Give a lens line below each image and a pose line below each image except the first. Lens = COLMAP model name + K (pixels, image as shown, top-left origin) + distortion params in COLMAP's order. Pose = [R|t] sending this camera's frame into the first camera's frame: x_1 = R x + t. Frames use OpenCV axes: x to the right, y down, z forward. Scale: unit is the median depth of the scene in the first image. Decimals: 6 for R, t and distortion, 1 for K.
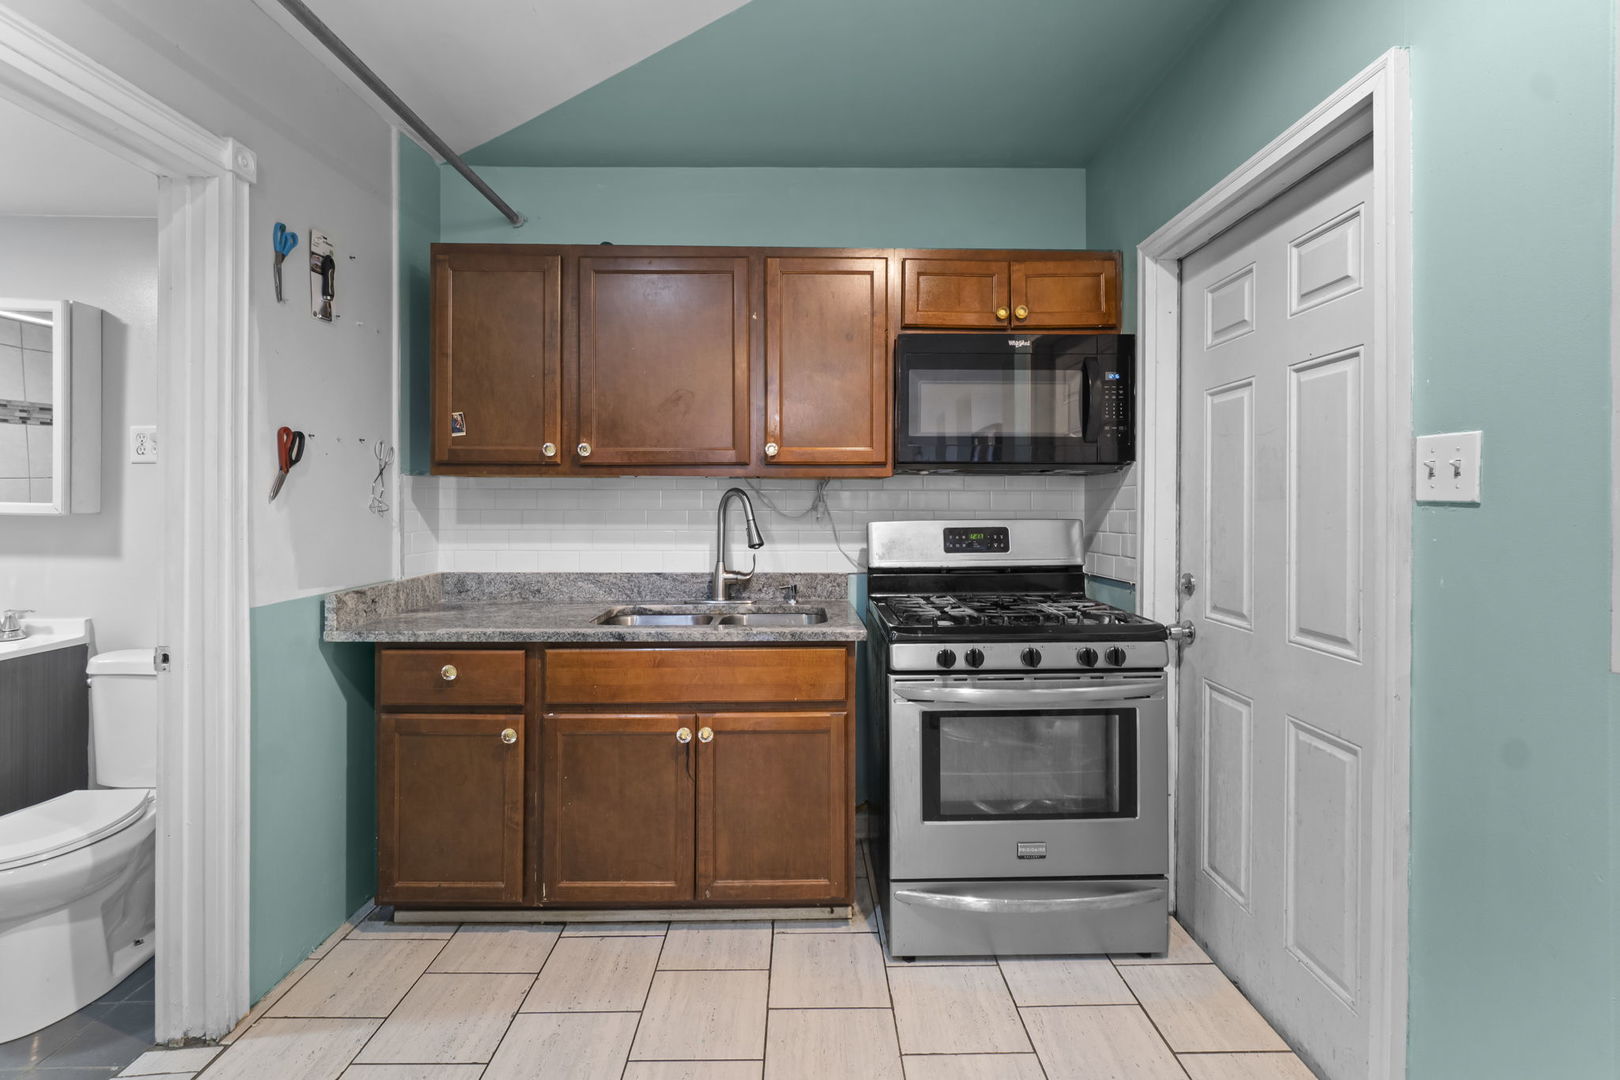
lens RADIAL K [[730.3, 0, 812.5], [0, 730.3, 493.8], [0, 0, 1]] dist [0.000222, 0.000007]
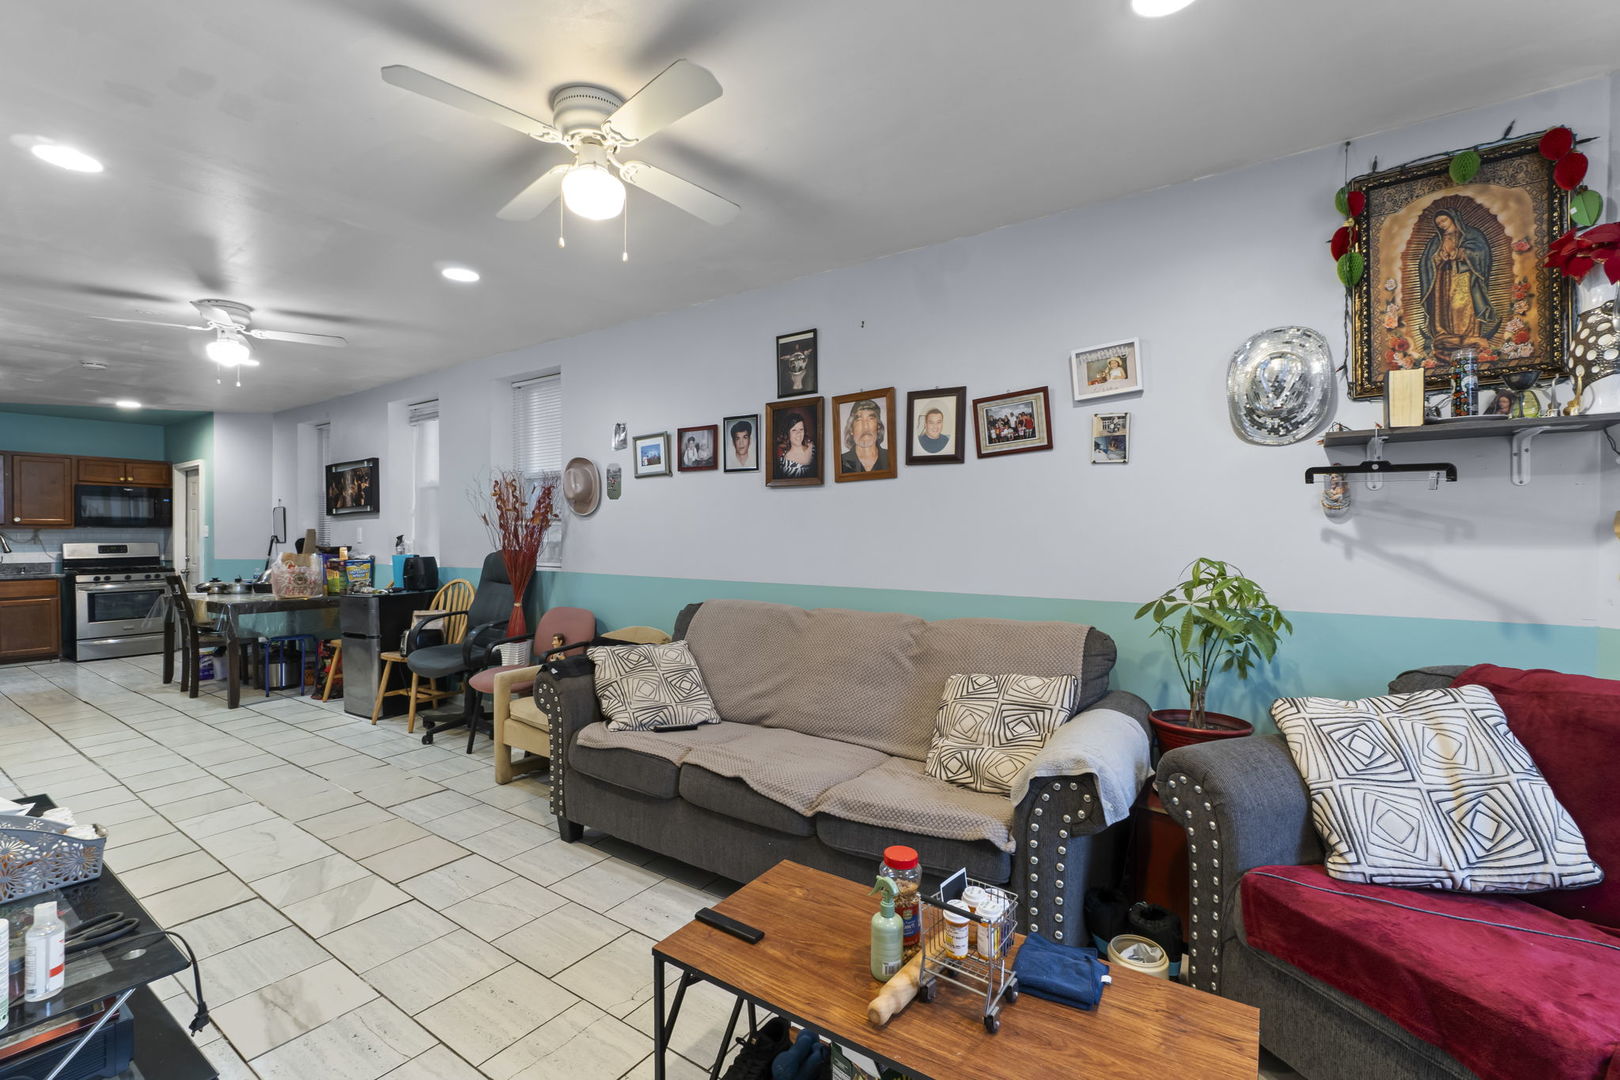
lens RADIAL K [[710.6, 0, 810.0], [0, 710.6, 540.0], [0, 0, 1]] dist [-0.000642, -0.000090]
pose [[0.592250, -0.005657, 0.805735, -0.574417], [-0.006792, 0.999905, 0.012013, -0.040695], [-0.805726, -0.012588, 0.592155, -4.033626]]
